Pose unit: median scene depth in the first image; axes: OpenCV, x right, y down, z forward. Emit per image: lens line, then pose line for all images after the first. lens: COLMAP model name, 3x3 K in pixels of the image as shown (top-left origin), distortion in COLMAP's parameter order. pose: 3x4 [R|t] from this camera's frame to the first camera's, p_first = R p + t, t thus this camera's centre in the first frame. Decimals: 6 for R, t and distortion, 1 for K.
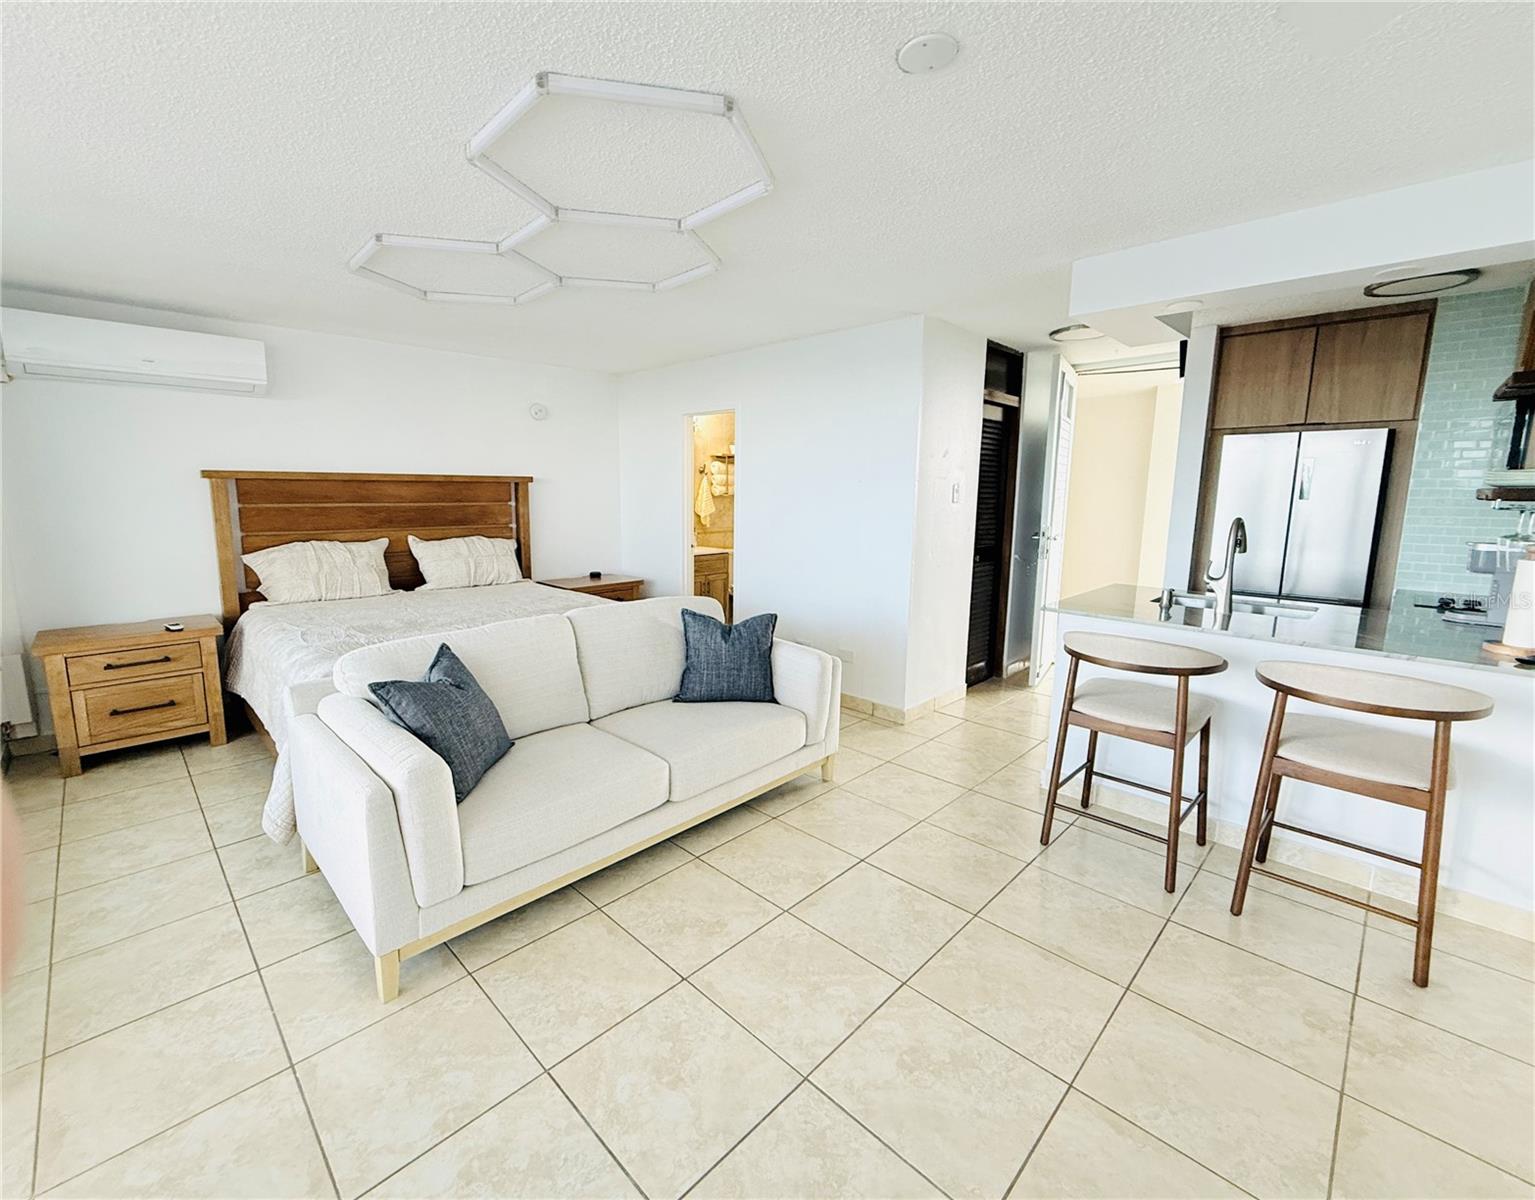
lens RADIAL K [[661.8, 0, 700.8], [0, 661.8, 584.0], [0, 0, 1]] dist [0.003594, -0.000053]
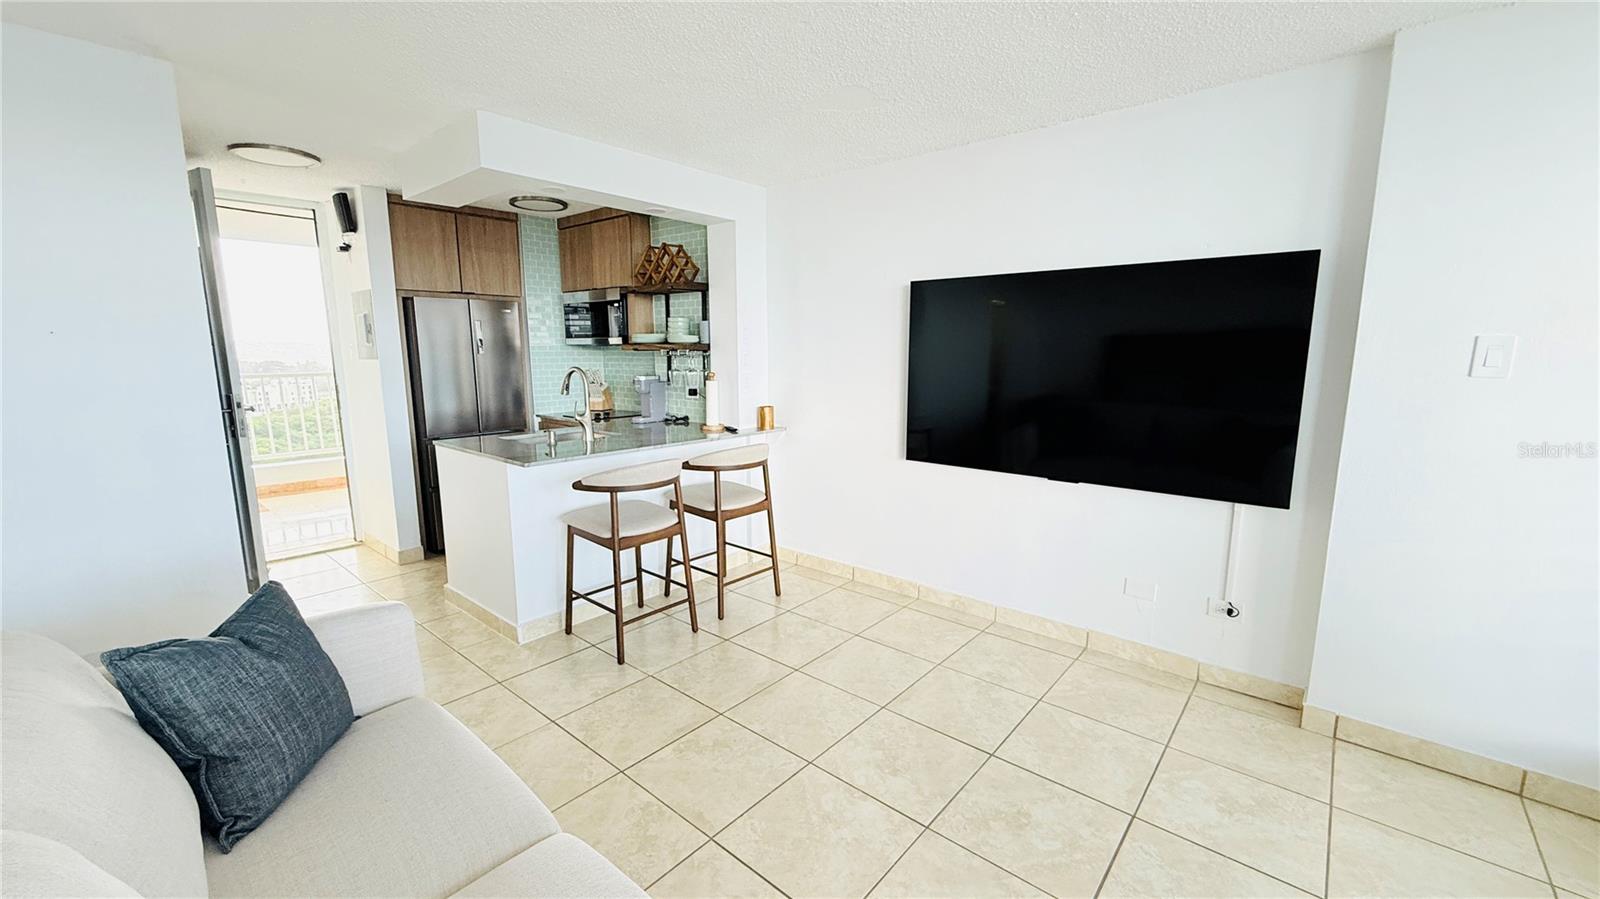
lens RADIAL K [[641.9, 0, 807.8], [0, 641.9, 451.7], [0, 0, 1]] dist [-0.001694, 0.000432]
pose [[-0.131283, -0.159545, 0.978422, -0.668500], [0.150476, 0.972321, 0.178740, -0.127259], [-0.979858, 0.170694, -0.103642, 0.962087]]
